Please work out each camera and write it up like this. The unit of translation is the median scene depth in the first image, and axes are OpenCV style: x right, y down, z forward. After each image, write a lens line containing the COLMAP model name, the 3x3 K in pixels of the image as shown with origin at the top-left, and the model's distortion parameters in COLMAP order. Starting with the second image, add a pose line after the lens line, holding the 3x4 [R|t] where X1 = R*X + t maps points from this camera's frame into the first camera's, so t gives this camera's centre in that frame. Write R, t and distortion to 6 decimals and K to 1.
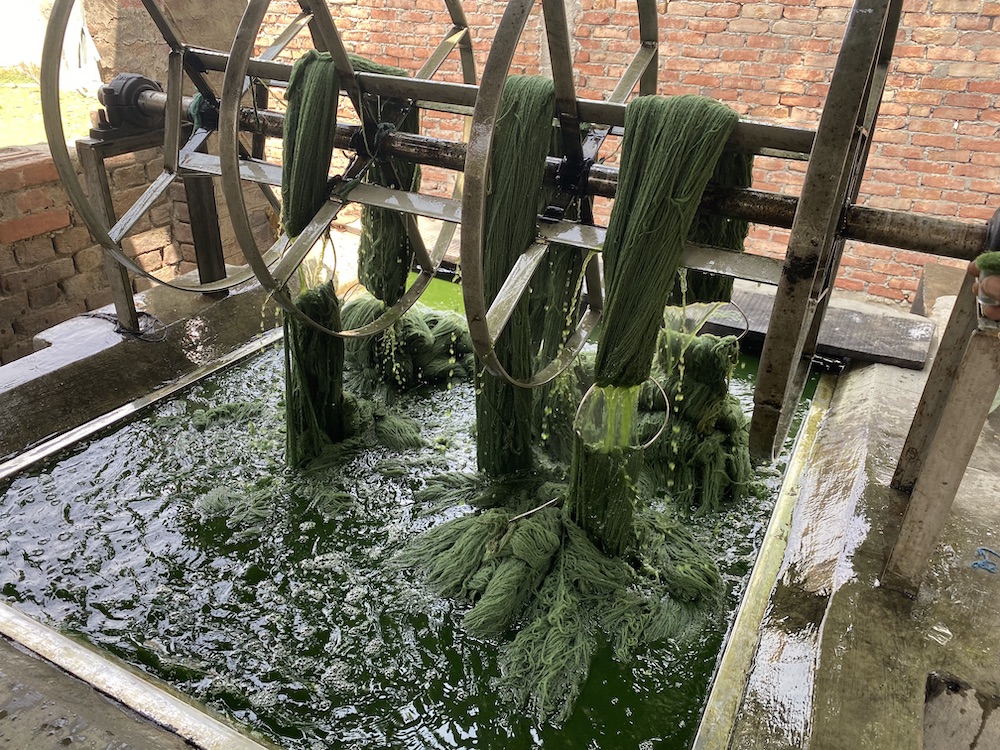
lens RADIAL K [[747.4, 0, 503.0], [0, 747.4, 365.6], [0, 0, 1]] dist [0.008275, -0.008997]
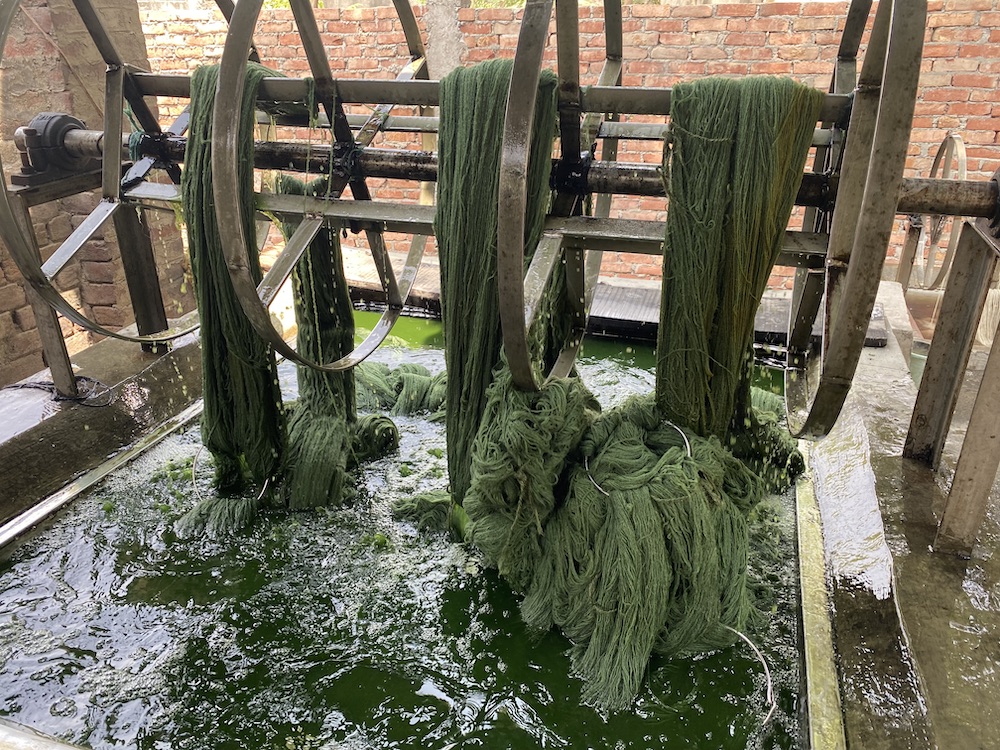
lens RADIAL K [[747.4, 0, 501.3], [0, 747.4, 366.4], [0, 0, 1]] dist [0.008275, -0.008997]
pose [[0.984944, -0.110752, 0.132737, -0.099329], [0.117653, 0.992021, -0.045298, 0.016817], [-0.126661, 0.060233, 0.990116, 0.044749]]
